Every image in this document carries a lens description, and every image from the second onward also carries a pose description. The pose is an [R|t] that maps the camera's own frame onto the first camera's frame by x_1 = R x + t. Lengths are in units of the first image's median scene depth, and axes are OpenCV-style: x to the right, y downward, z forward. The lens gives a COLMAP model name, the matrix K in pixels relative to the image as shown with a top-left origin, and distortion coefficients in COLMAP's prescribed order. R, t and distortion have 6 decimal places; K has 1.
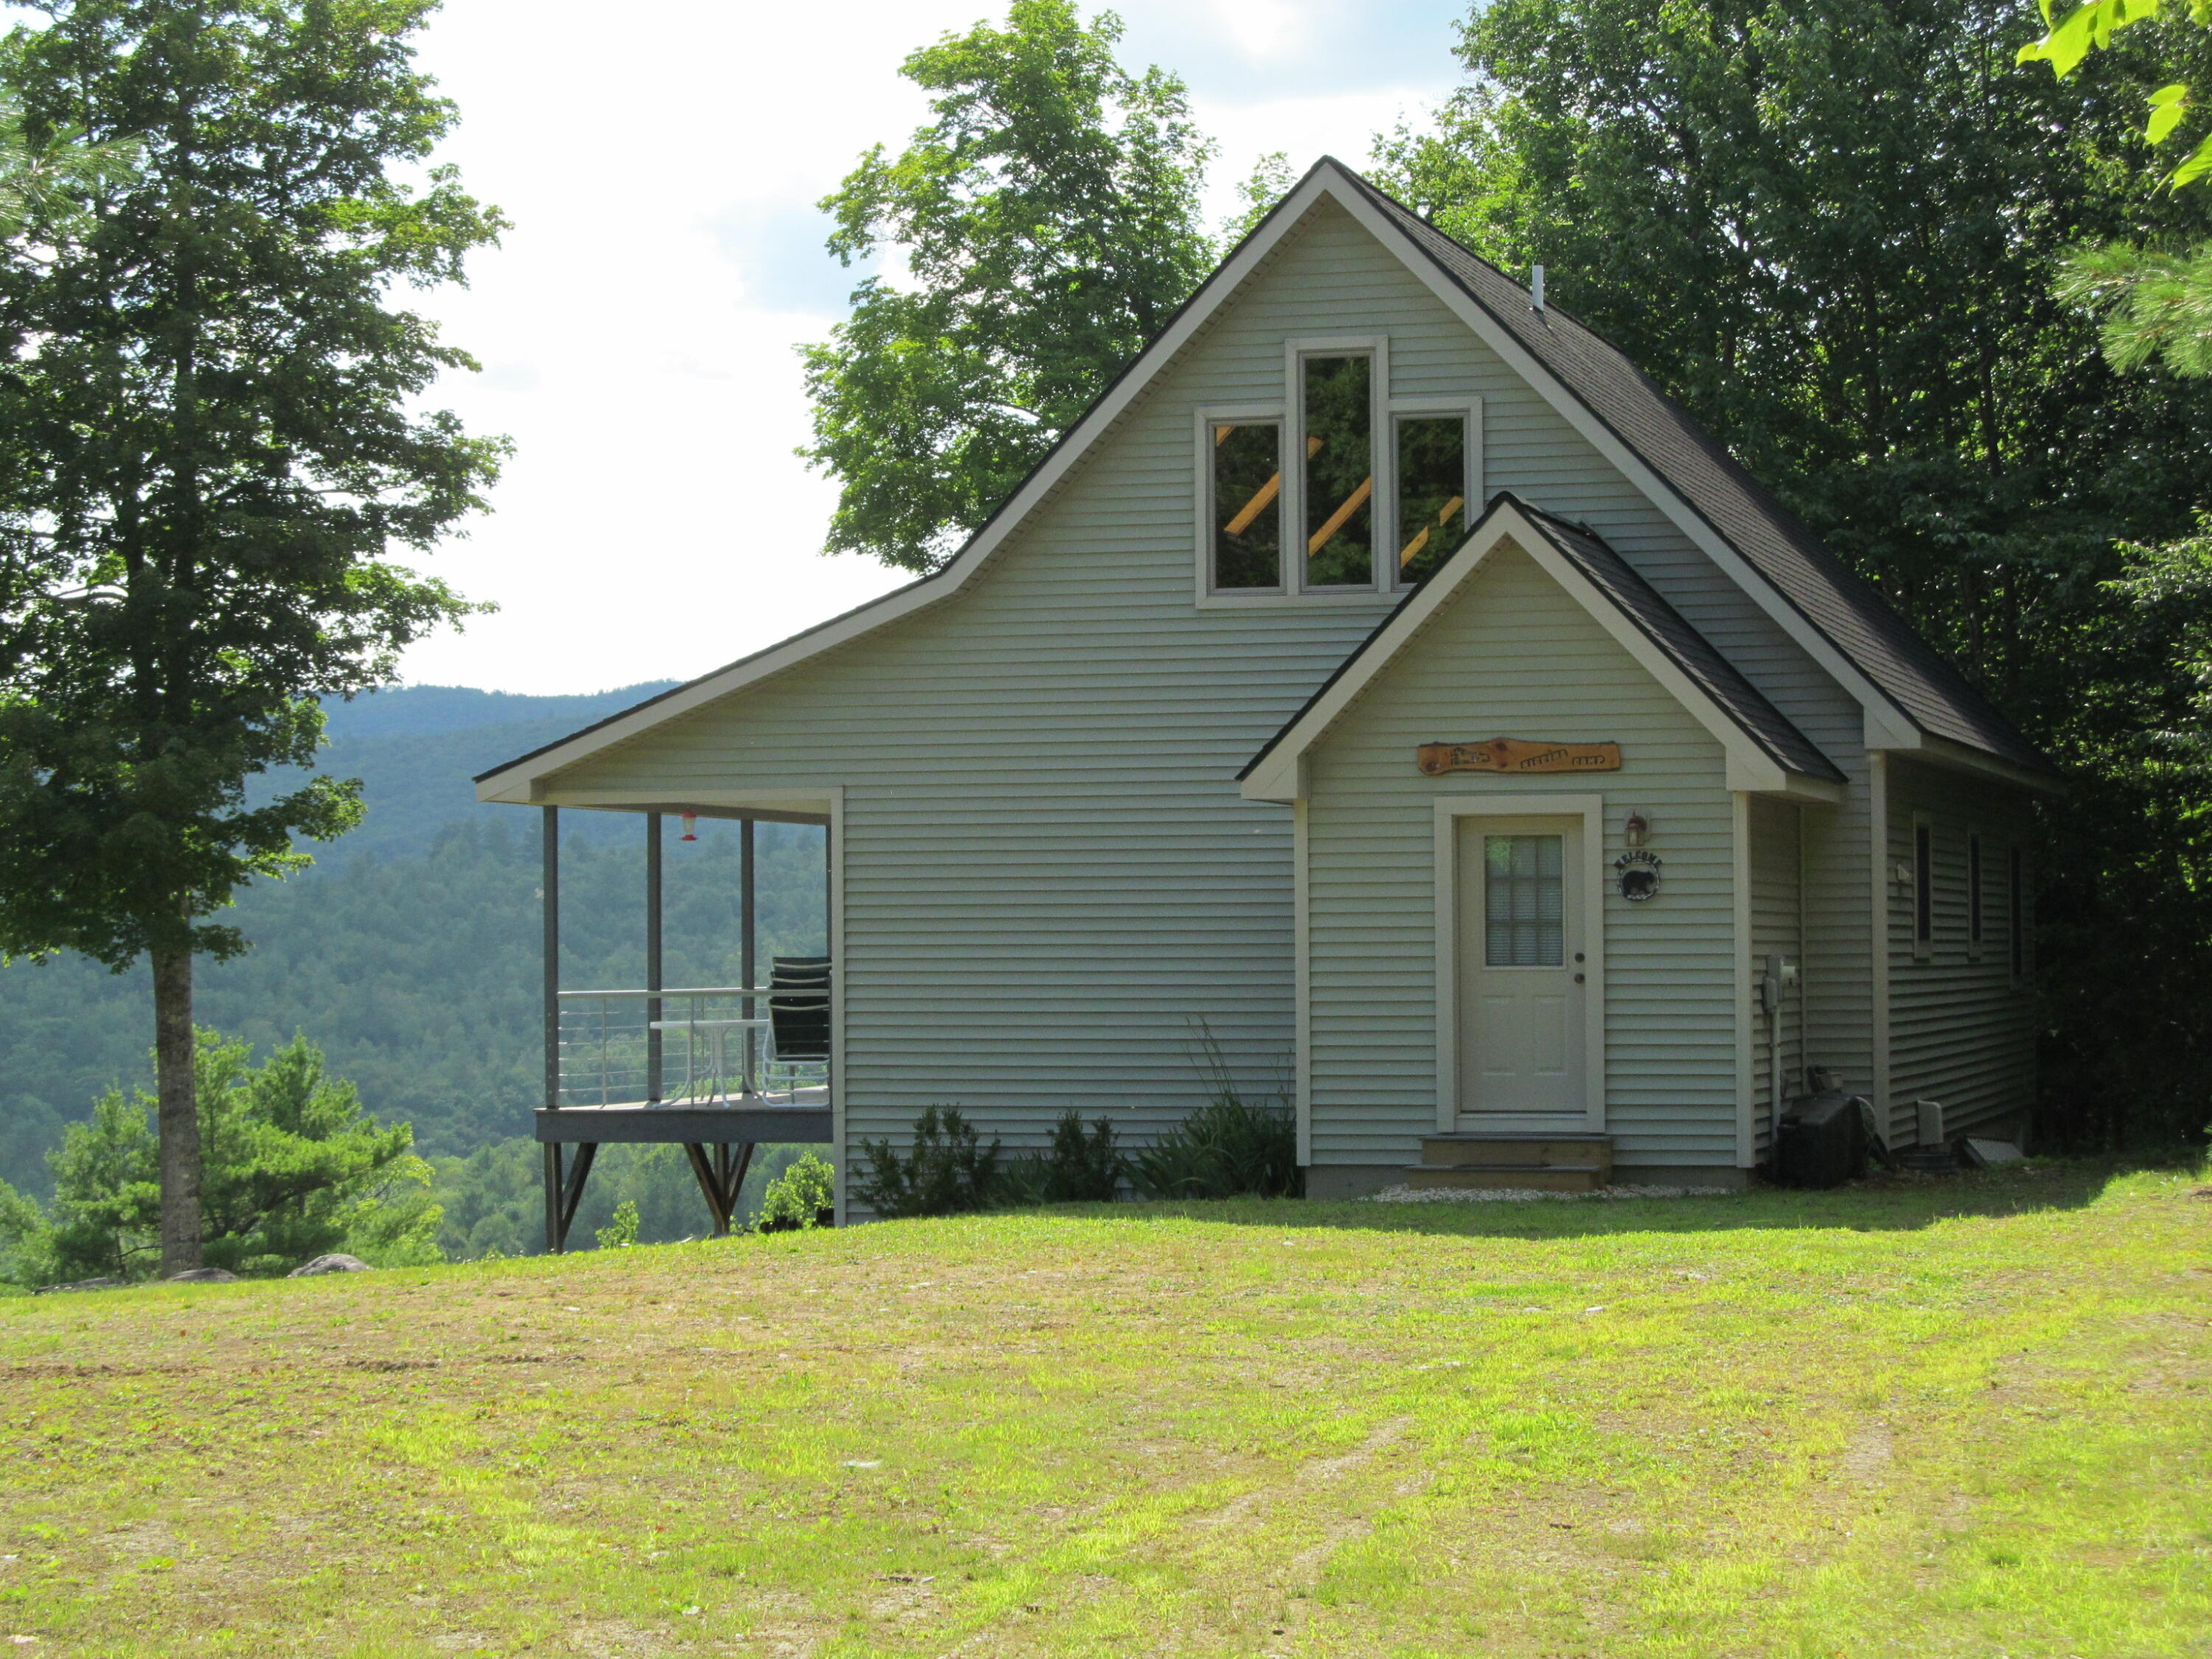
lens RADIAL K [[4907.9, 0, 1106.0], [0, 4907.9, 829.5], [0, 0, 1]] dist [-0.031927, -0.339489]
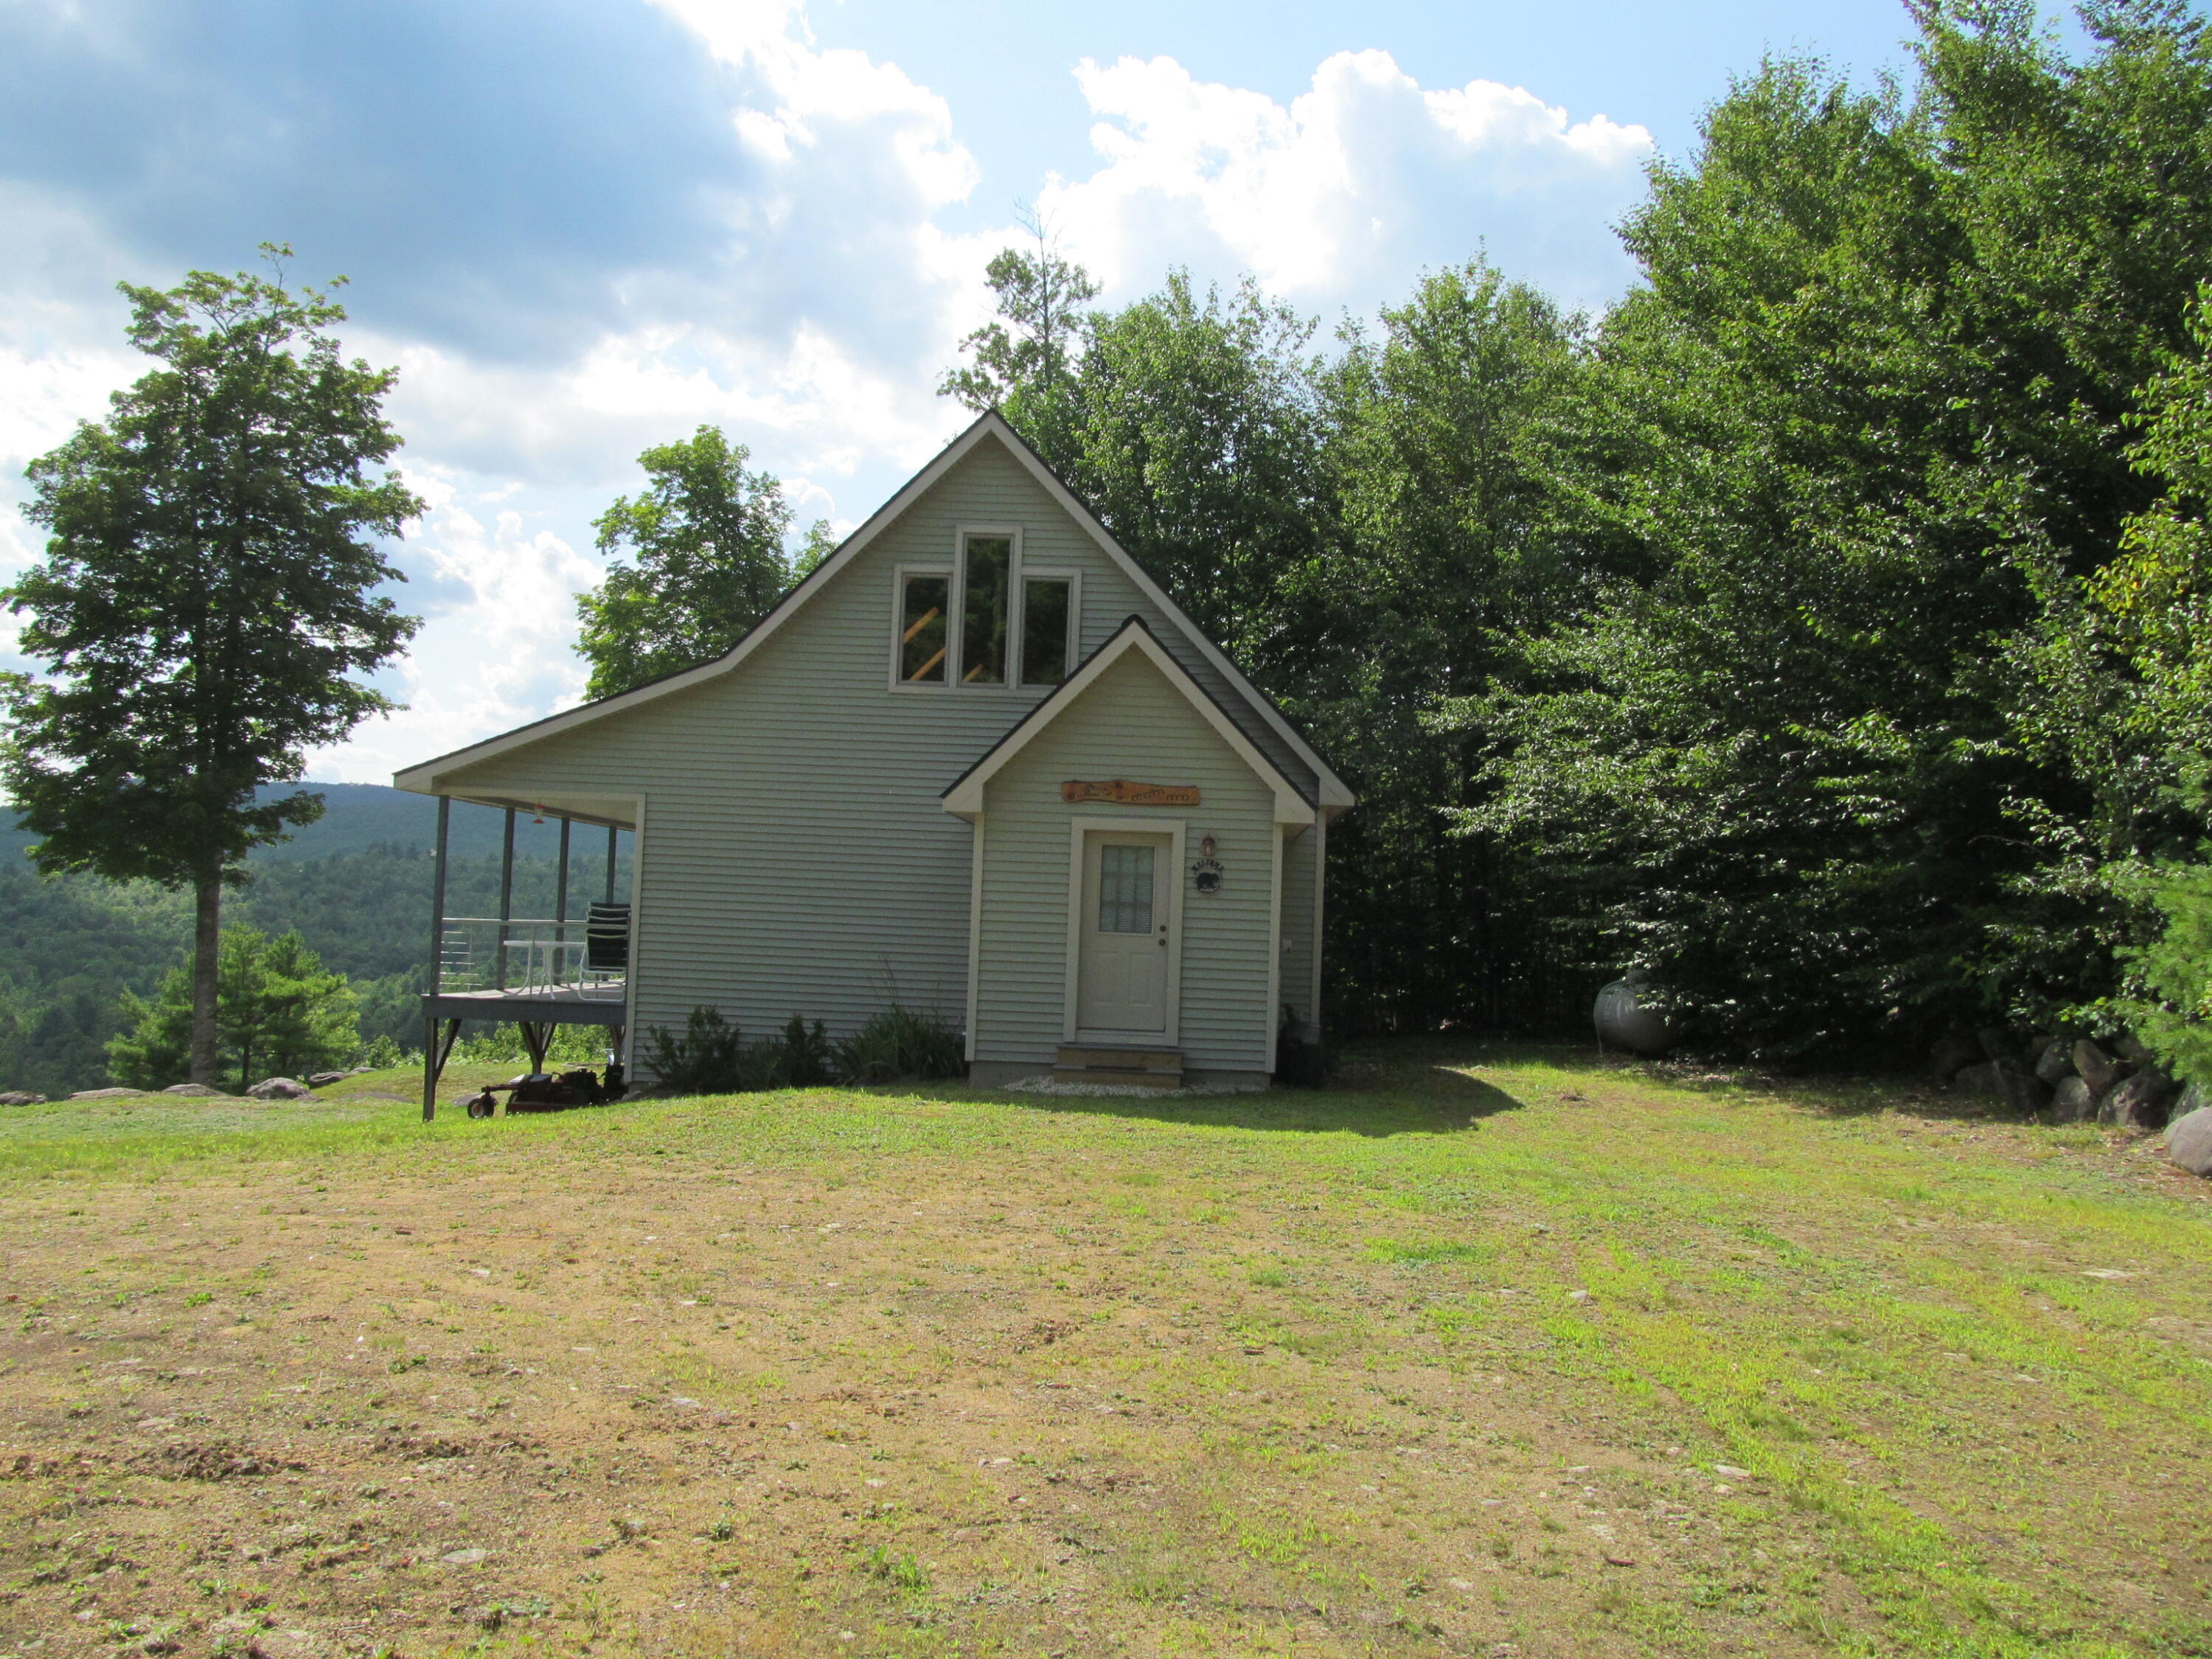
lens RADIAL K [[1837.1, 0, 1109.1], [0, 1837.1, 838.9], [0, 0, 1]] dist [-0.049492, -0.002287]
pose [[0.967461, 0.056827, 0.246558, -0.035285], [-0.052247, 0.998319, -0.025084, 0.008052], [-0.247569, 0.011386, 0.968803, 0.269513]]
